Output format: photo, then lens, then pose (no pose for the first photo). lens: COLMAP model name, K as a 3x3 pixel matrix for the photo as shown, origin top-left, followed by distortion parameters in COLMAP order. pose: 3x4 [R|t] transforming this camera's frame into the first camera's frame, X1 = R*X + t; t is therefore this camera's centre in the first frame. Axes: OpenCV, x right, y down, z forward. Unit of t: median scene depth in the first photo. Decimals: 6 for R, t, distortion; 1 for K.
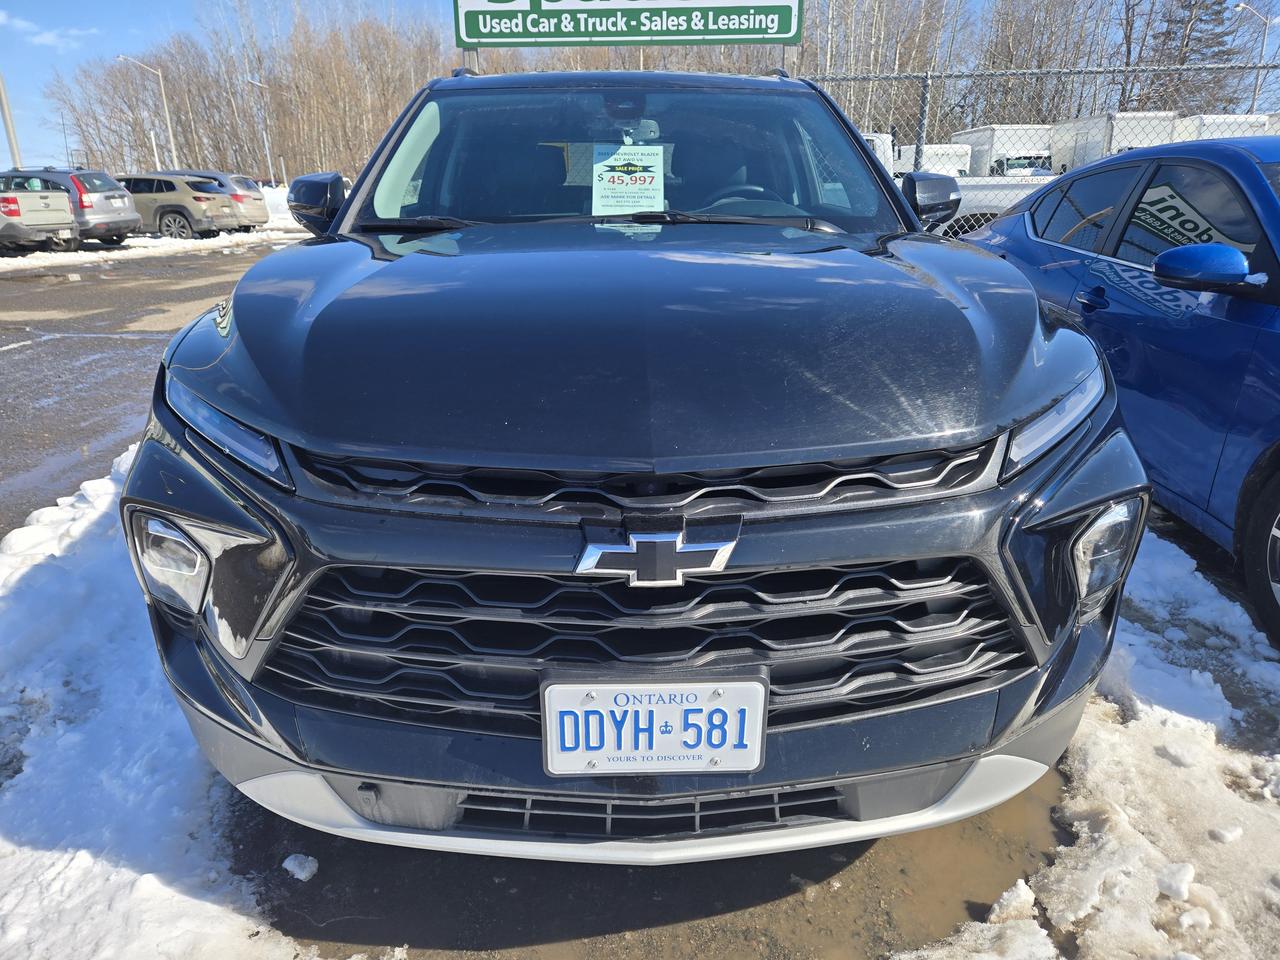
lens RADIAL K [[869.4, 0, 635.6], [0, 869.4, 506.1], [0, 0, 1]] dist [0.067815, -0.058476]
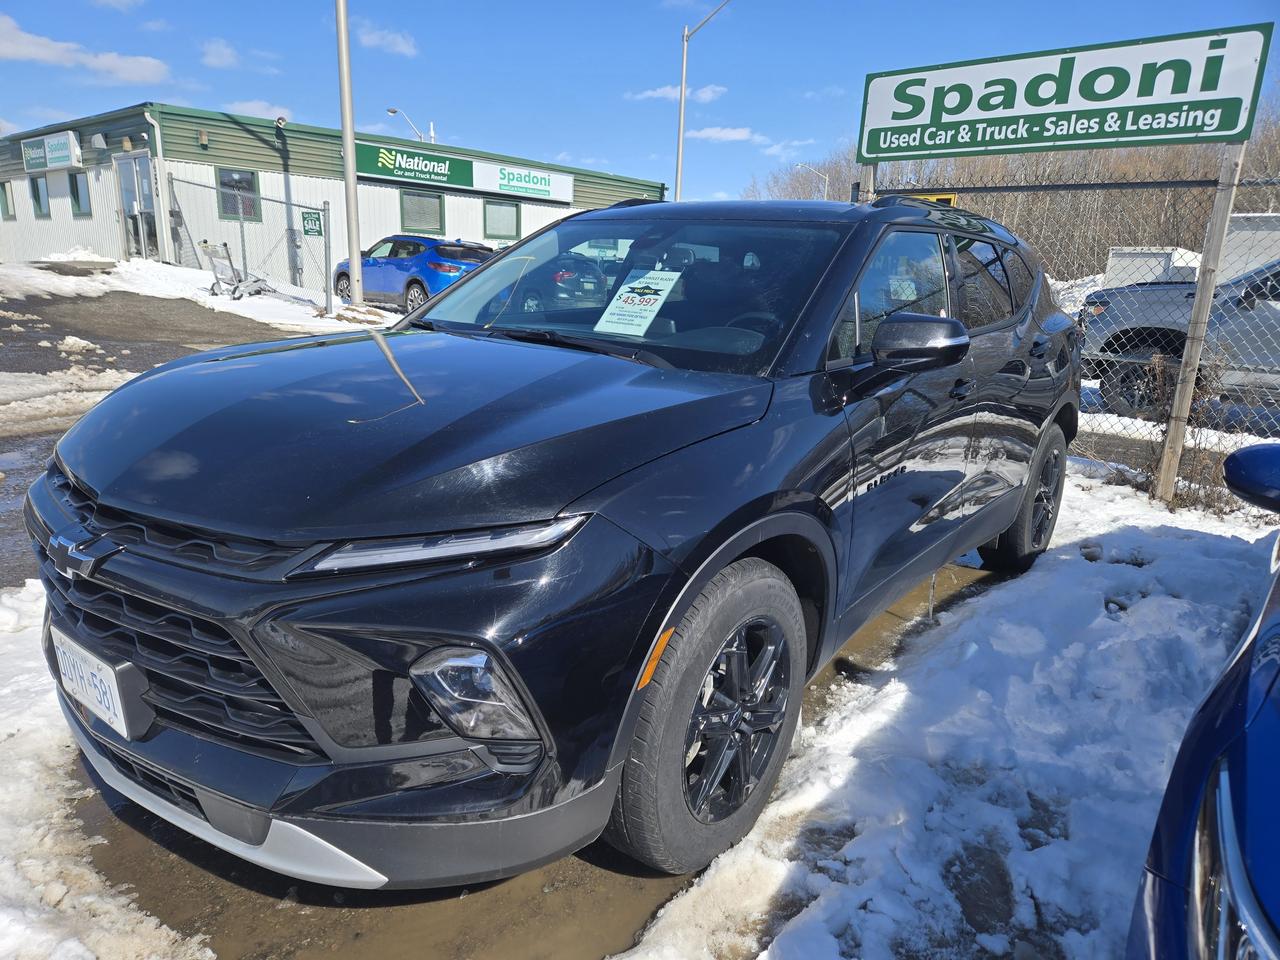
lens RADIAL K [[869.4, 0, 635.6], [0, 869.4, 506.1], [0, 0, 1]] dist [0.067815, -0.058476]
pose [[0.752432, 0.209935, -0.624318, 0.344650], [-0.263919, 0.964525, 0.006257, -0.059451], [0.603484, 0.160061, 0.781145, 0.082254]]
